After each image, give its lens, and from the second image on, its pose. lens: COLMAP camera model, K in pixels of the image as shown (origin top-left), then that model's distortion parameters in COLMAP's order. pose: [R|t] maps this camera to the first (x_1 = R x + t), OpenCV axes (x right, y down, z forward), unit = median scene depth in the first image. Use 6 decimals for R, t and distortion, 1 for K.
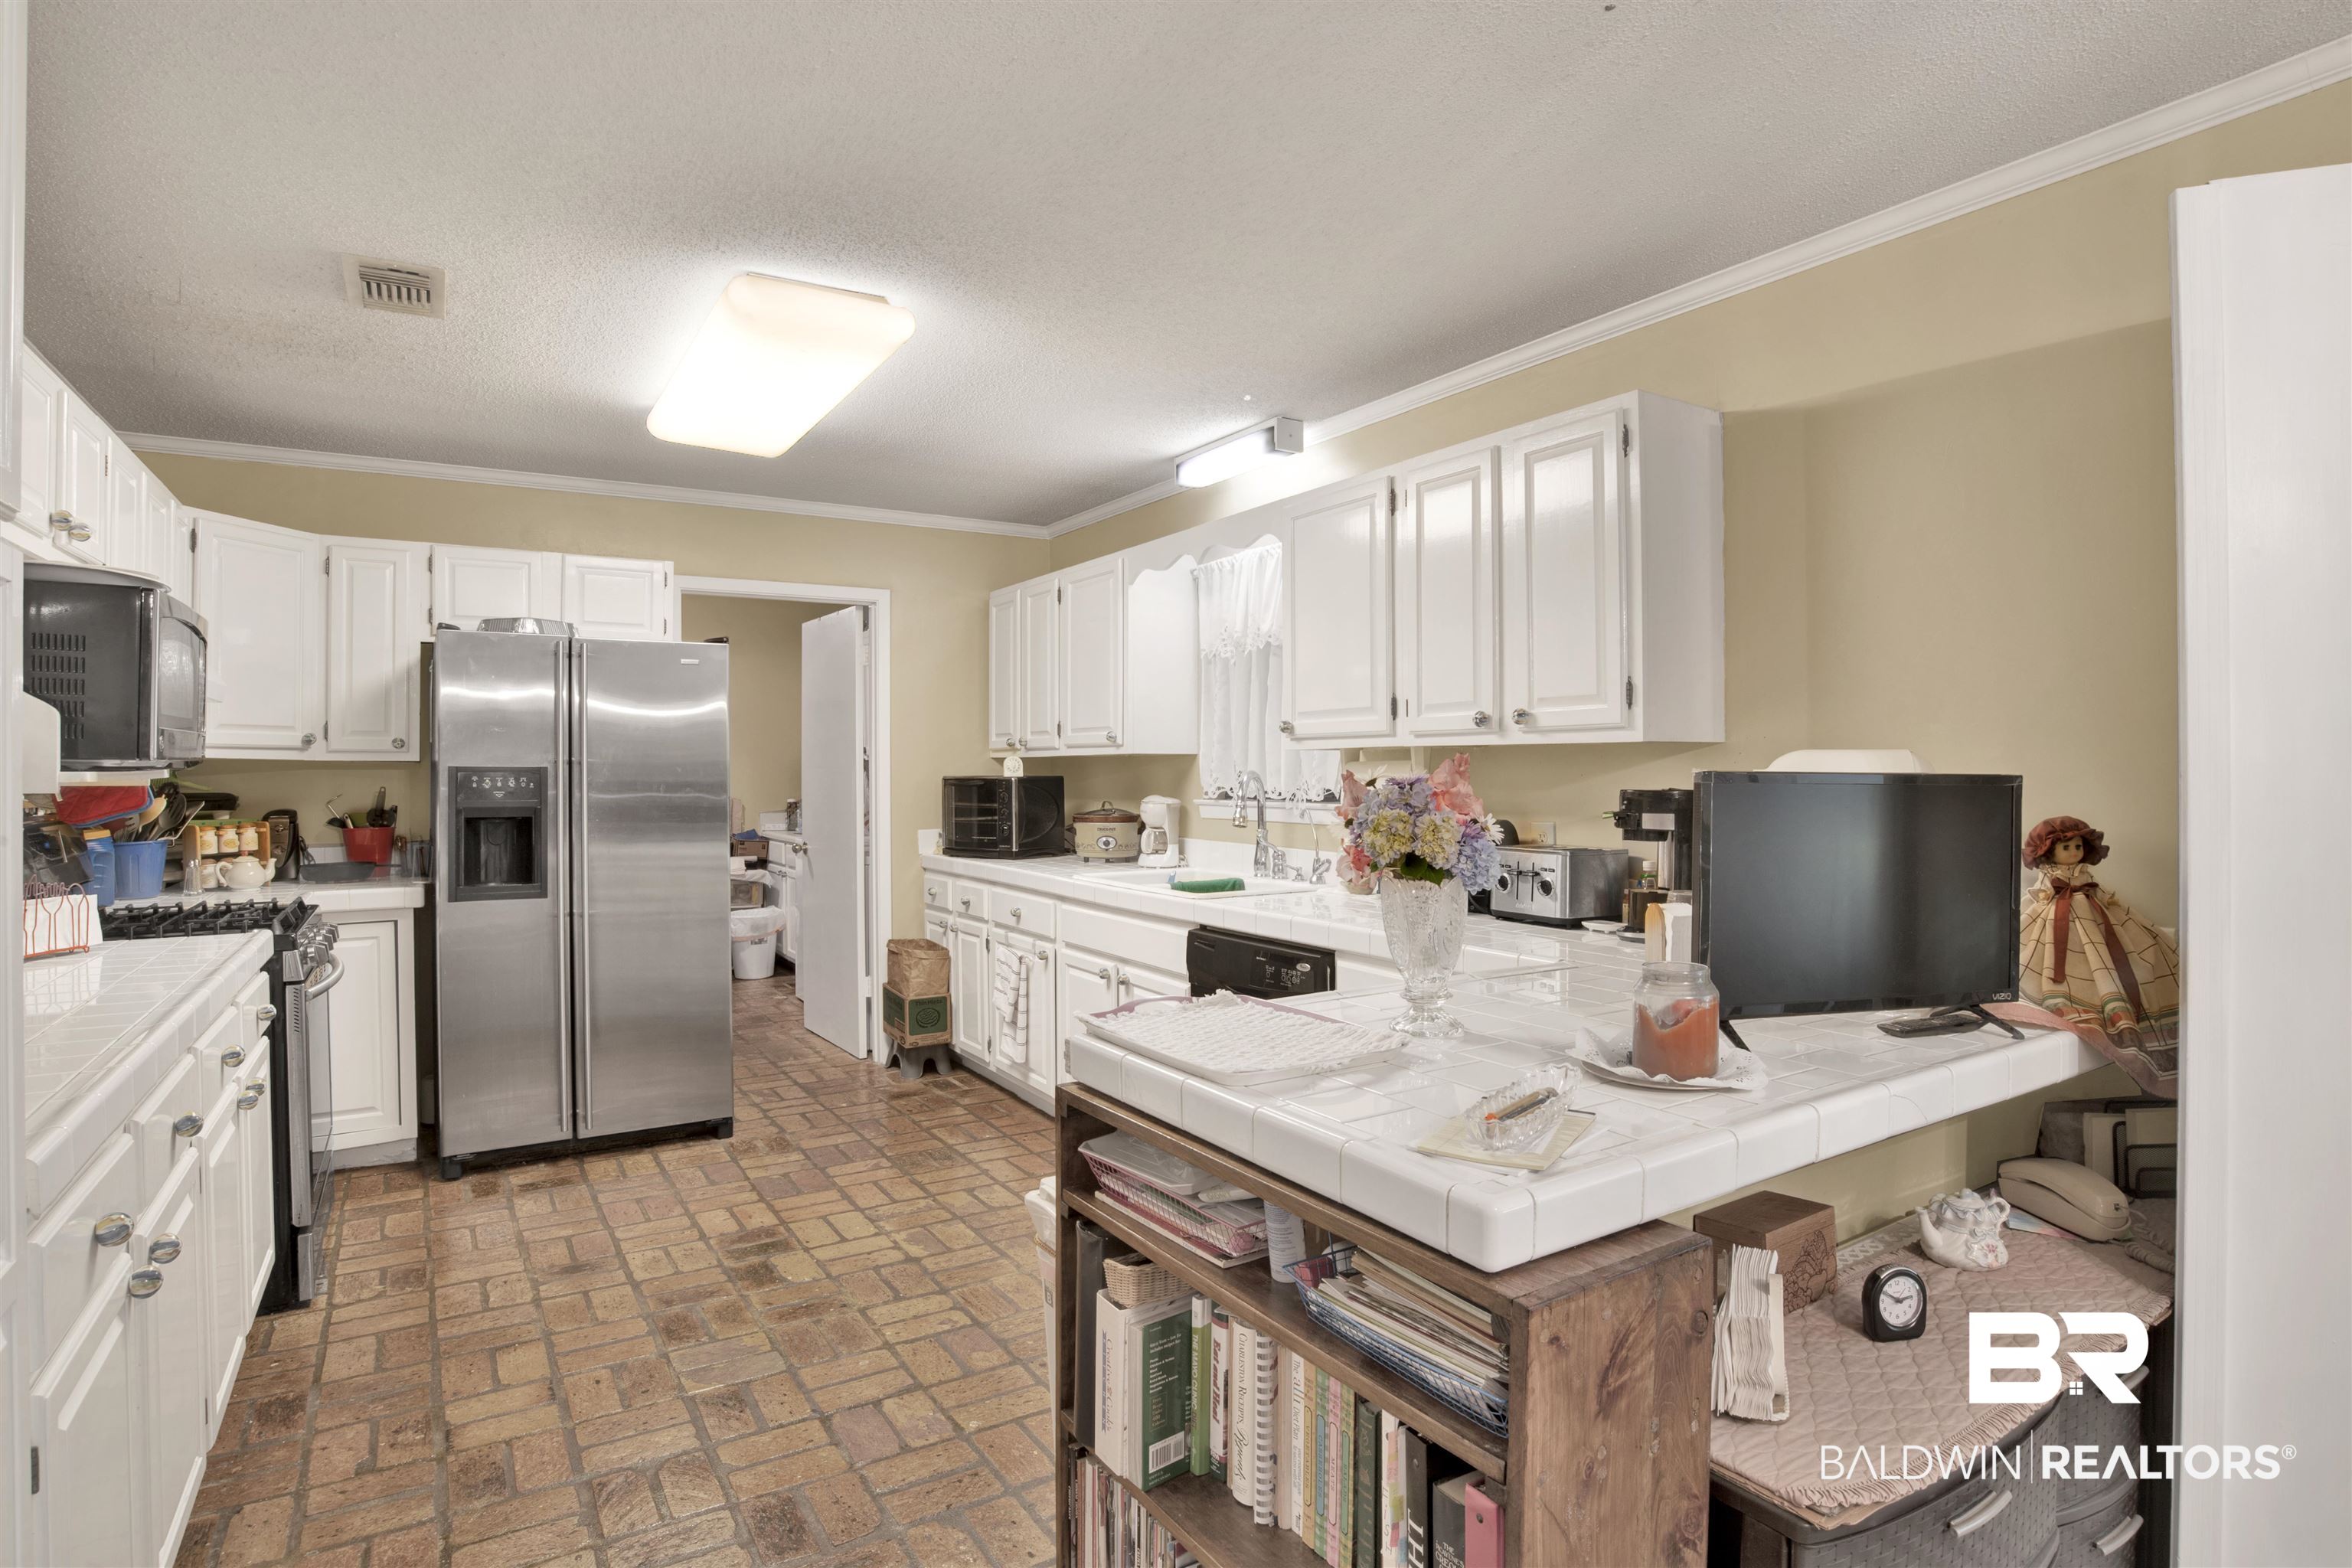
lens RADIAL K [[1231.8, 0, 1177.7], [0, 1231.8, 768.0], [0, 0, 1]] dist [-0.070439, 0.030126]
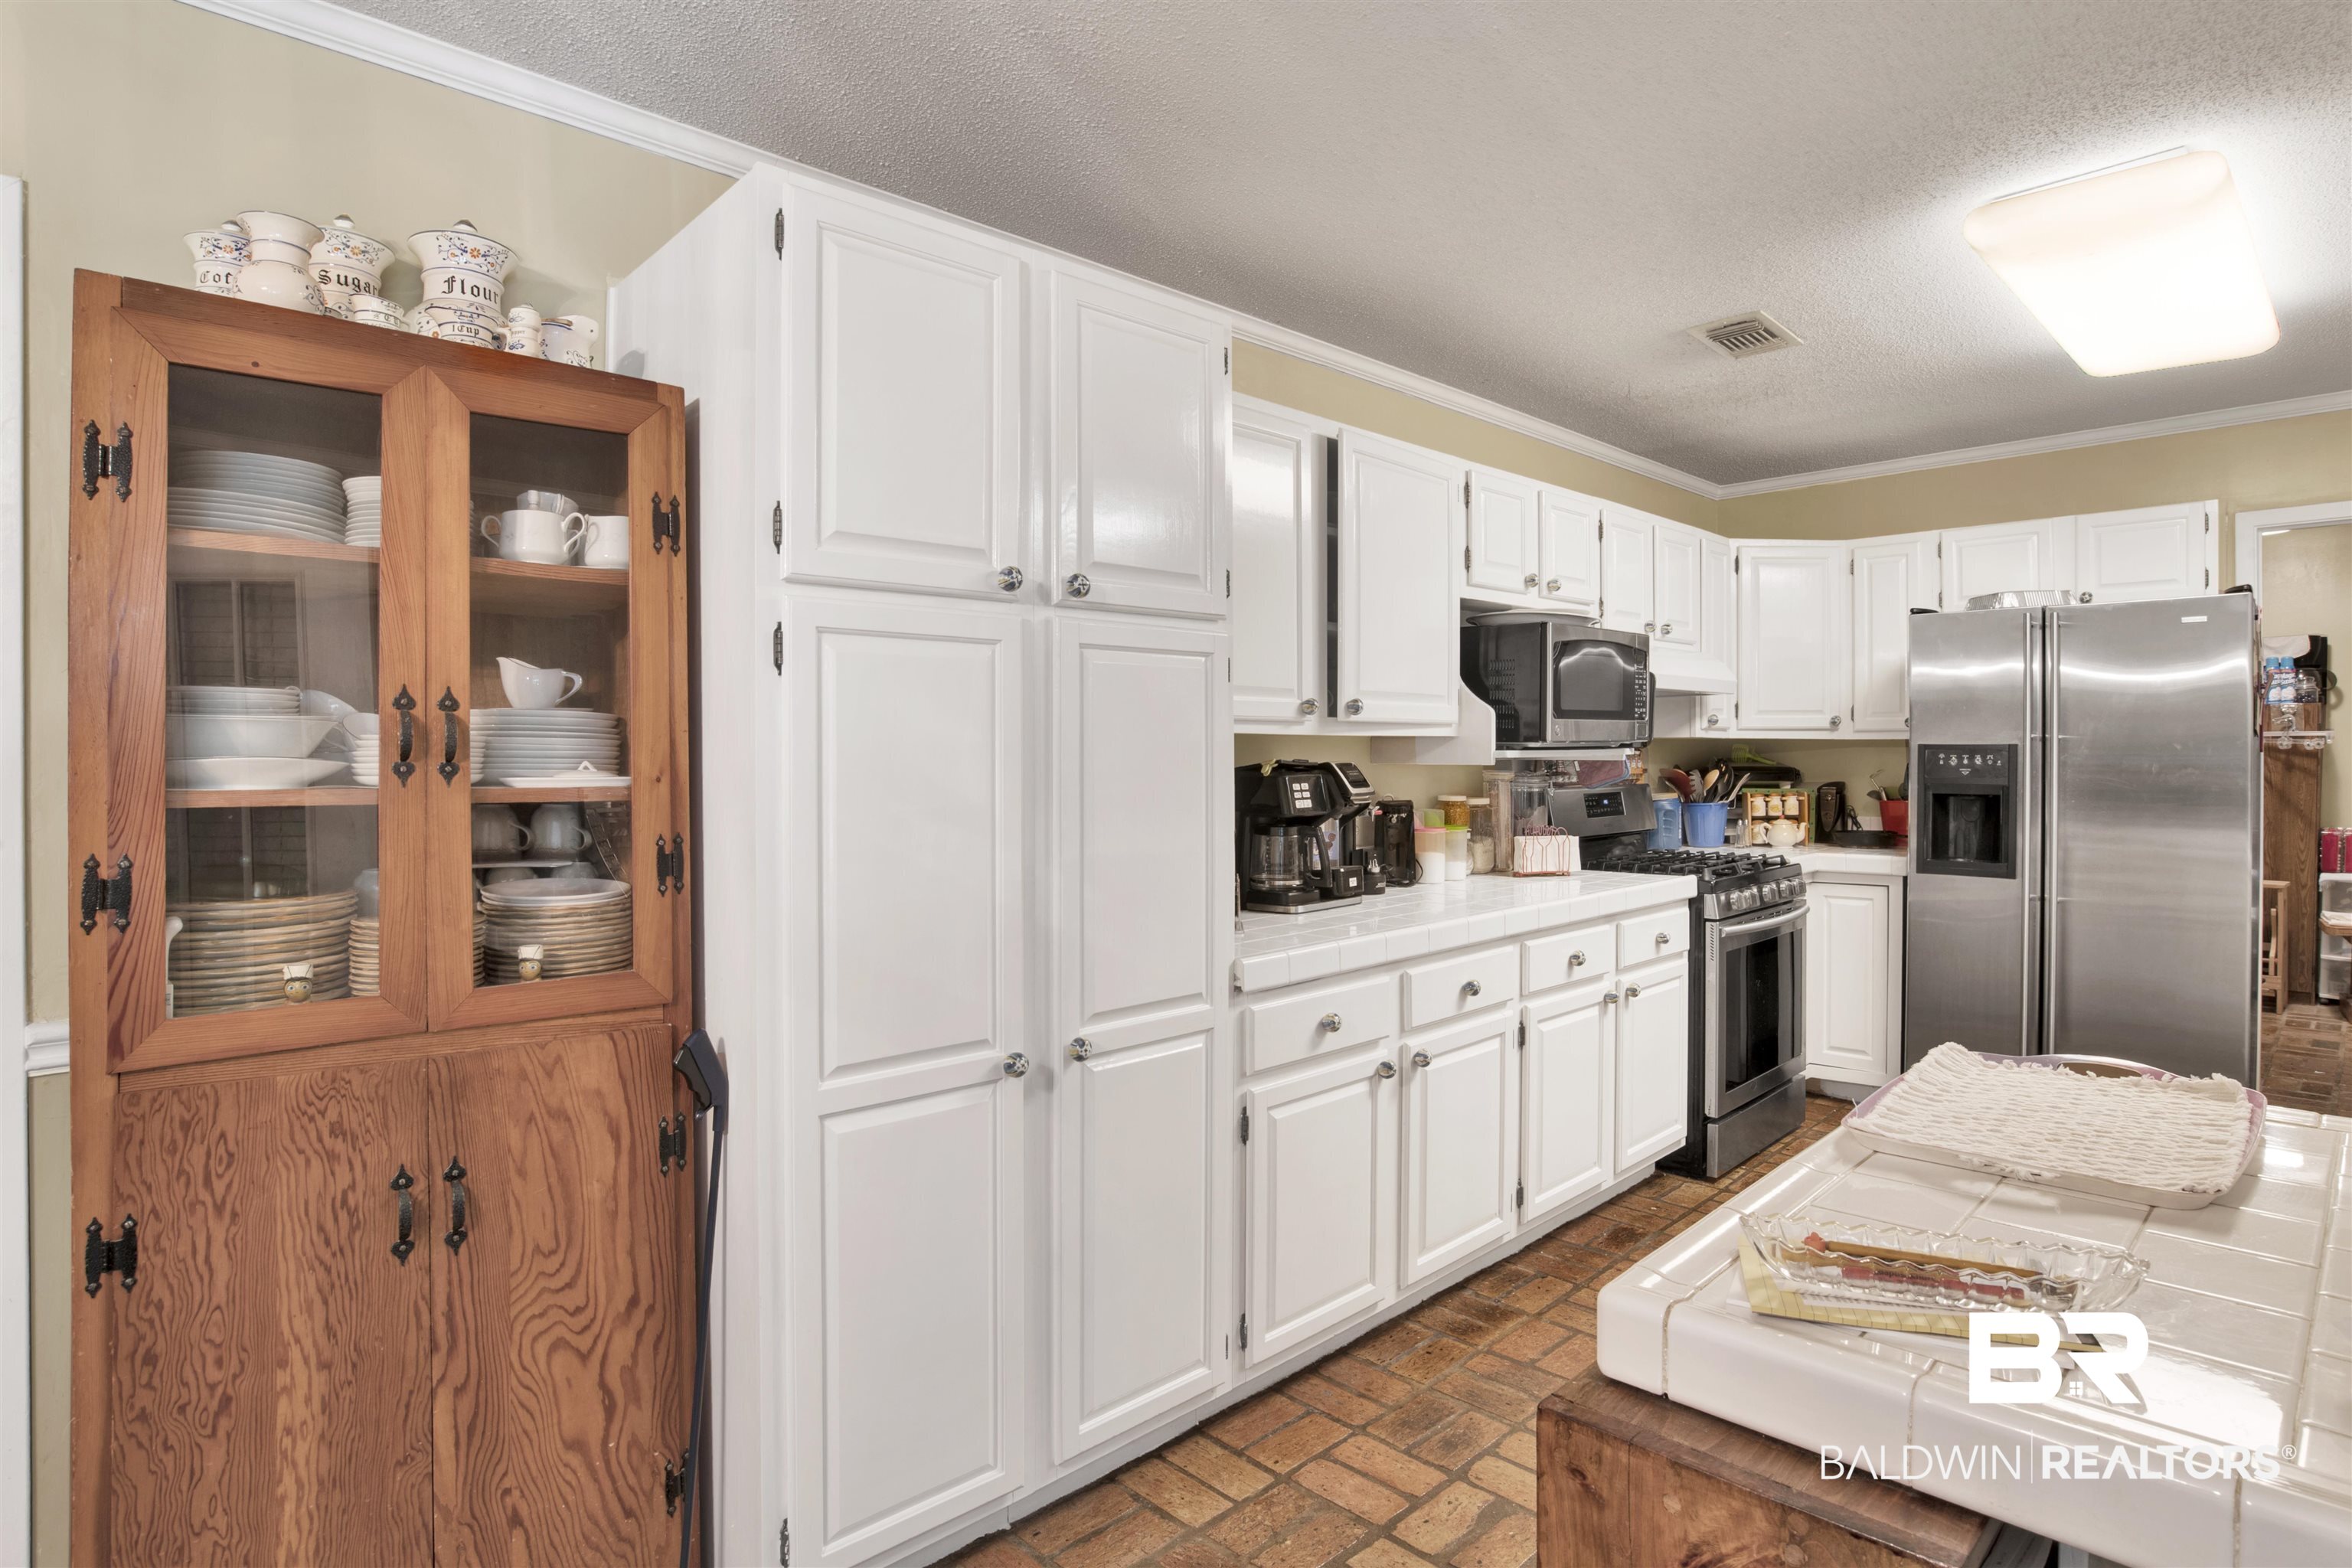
lens RADIAL K [[1222.5, 0, 1189.1], [0, 1222.5, 759.4], [0, 0, 1]] dist [-0.066381, 0.014670]
pose [[0.210411, 0.007598, -0.977584, 0.273669], [0.006184, 0.999939, 0.009102, -0.001269], [0.977594, -0.007960, 0.210351, 0.154214]]
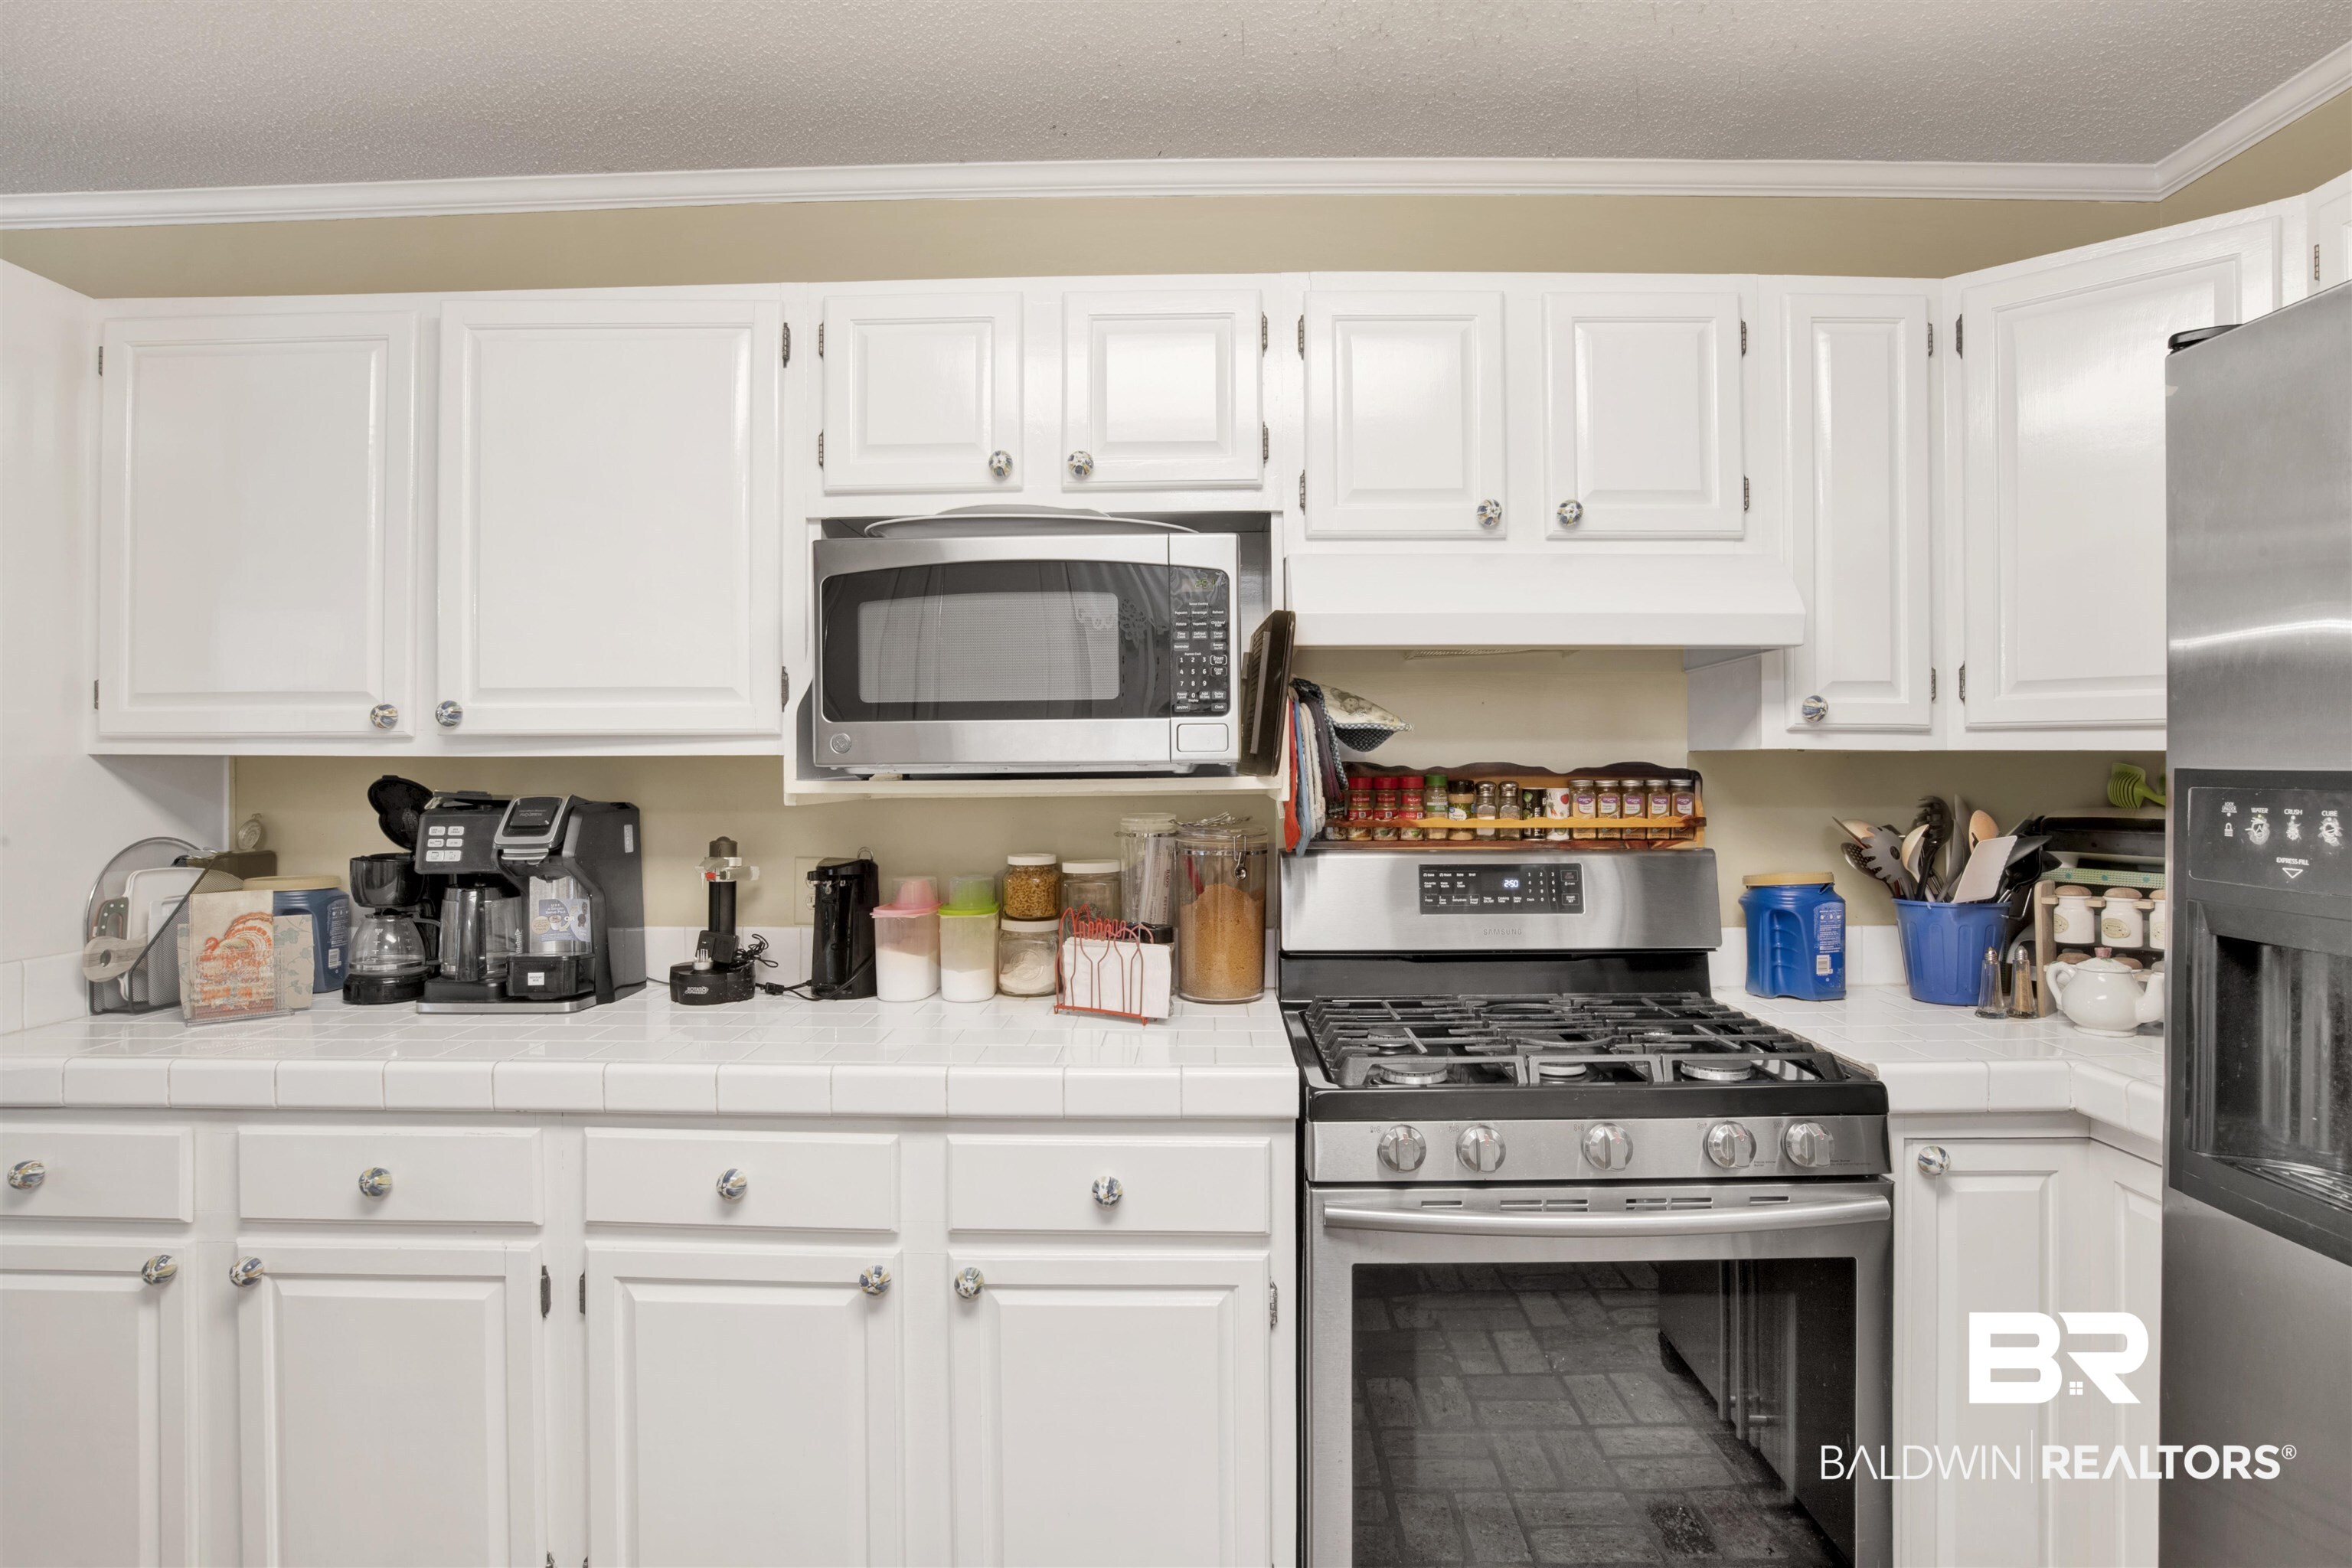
lens RADIAL K [[1231.8, 0, 1177.7], [0, 1231.8, 768.0], [0, 0, 1]] dist [-0.070439, 0.030126]
pose [[-0.536942, 0.004395, -0.843607, -0.185586], [0.004536, 0.999987, 0.002322, -0.003622], [0.843607, -0.002579, -0.536955, 0.919809]]
